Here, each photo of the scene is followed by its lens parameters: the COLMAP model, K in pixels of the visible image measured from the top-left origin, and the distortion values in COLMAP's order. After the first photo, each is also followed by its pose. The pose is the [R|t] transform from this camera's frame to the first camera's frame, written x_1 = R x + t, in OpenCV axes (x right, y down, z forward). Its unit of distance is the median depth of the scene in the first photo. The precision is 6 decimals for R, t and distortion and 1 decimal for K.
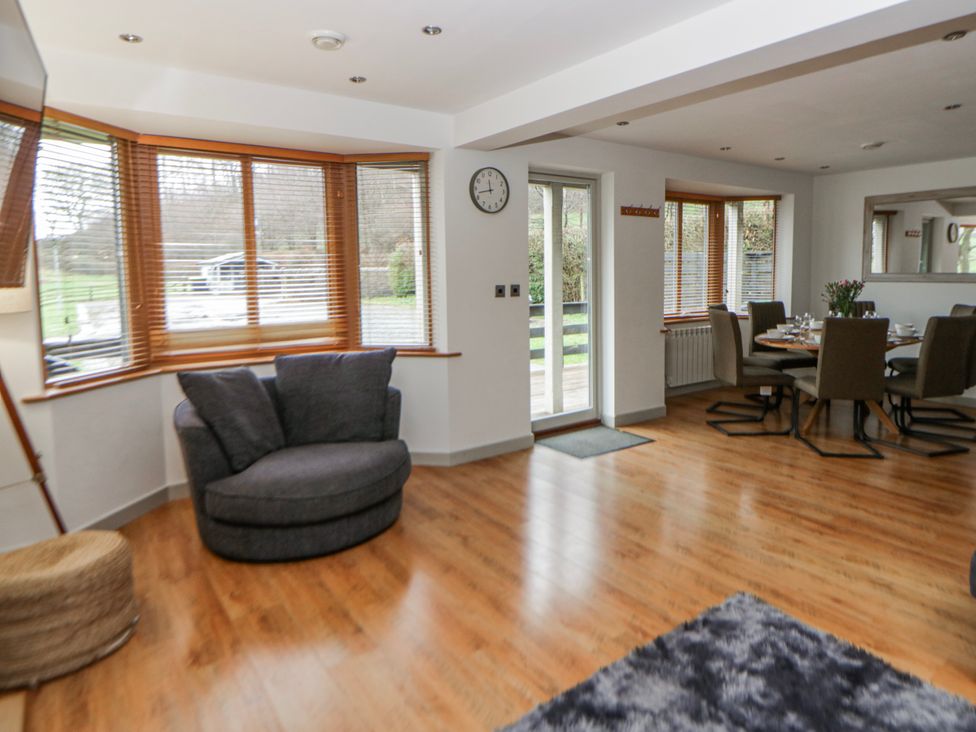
lens RADIAL K [[600.5, 0, 517.6], [0, 600.5, 317.8], [0, 0, 1]] dist [-0.002735, -0.001690]
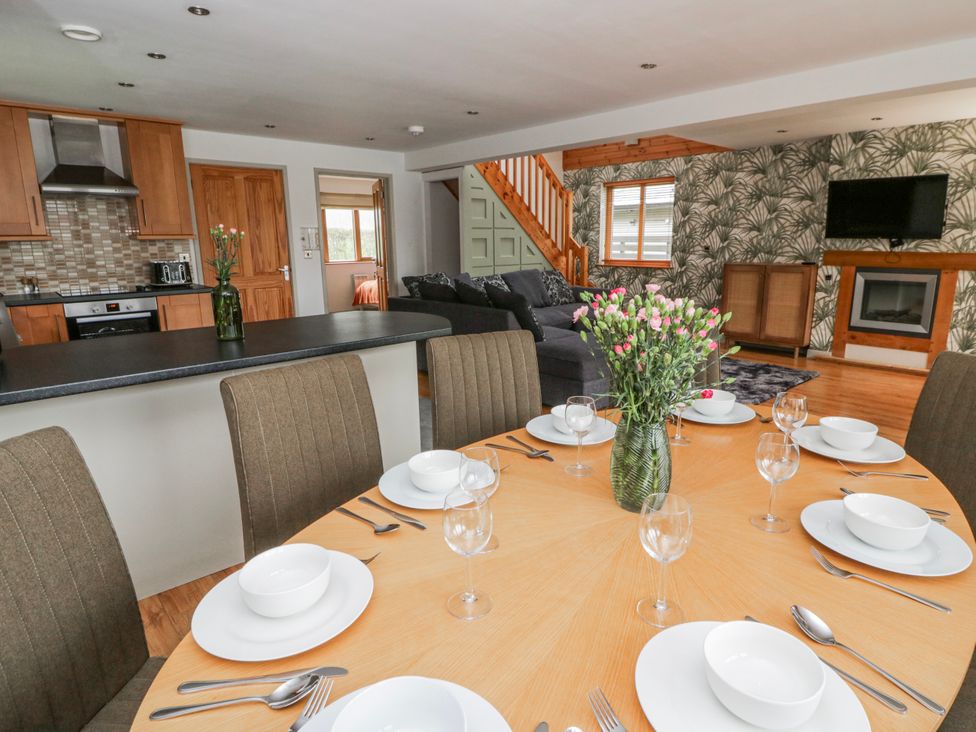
lens RADIAL K [[552.9, 0, 496.9], [0, 552.9, 357.7], [0, 0, 1]] dist [0.000483, -0.011934]
pose [[-0.994246, 0.037286, -0.100426, 0.665702], [0.006876, 0.957751, 0.287516, -0.106426], [0.106904, 0.285171, -0.952496, 1.273725]]
